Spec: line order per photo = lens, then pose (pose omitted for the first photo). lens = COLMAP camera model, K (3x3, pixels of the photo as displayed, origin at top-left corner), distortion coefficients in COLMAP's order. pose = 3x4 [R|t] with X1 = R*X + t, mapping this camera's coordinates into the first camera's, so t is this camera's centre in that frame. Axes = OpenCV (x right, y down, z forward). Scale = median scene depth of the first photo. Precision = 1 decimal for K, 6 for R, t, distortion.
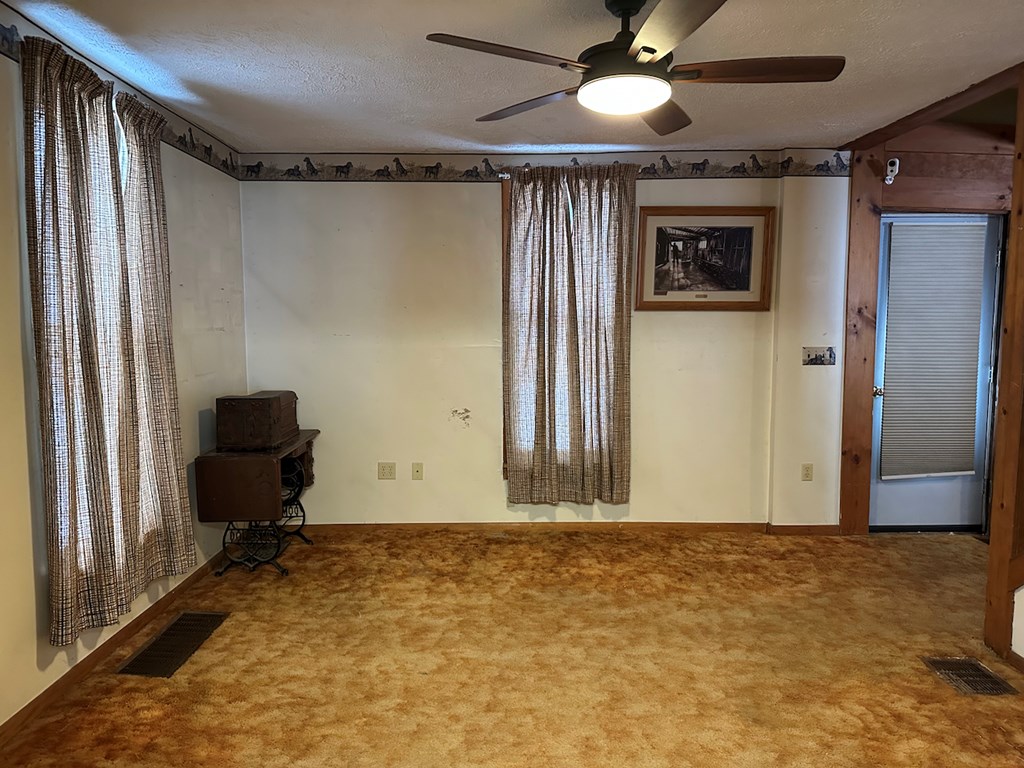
lens RADIAL K [[759.2, 0, 533.4], [0, 759.2, 378.8], [0, 0, 1]] dist [0.123900, -0.198637]
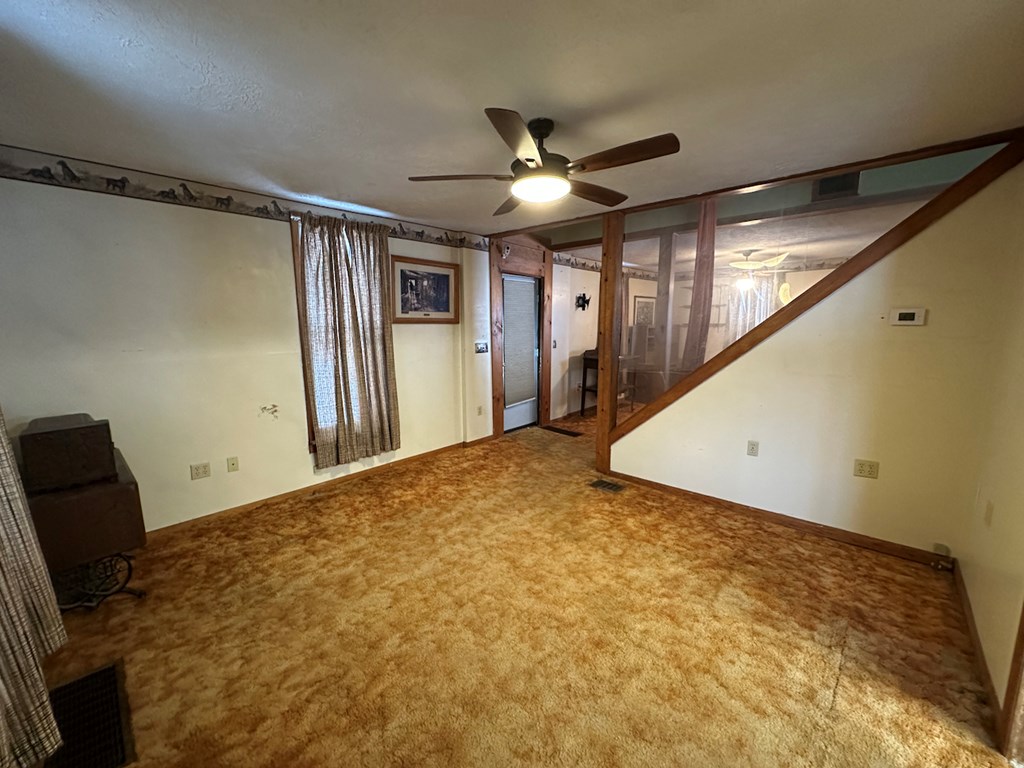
lens RADIAL K [[417.8, 0, 512.0], [0, 417.8, 384.0], [0, 0, 1]] dist [-0.000604, -0.000129]
pose [[0.668089, -0.113965, 0.735302, -0.341905], [0.070735, 0.993453, 0.089706, -0.028910], [-0.740711, -0.007920, 0.671777, 0.270336]]
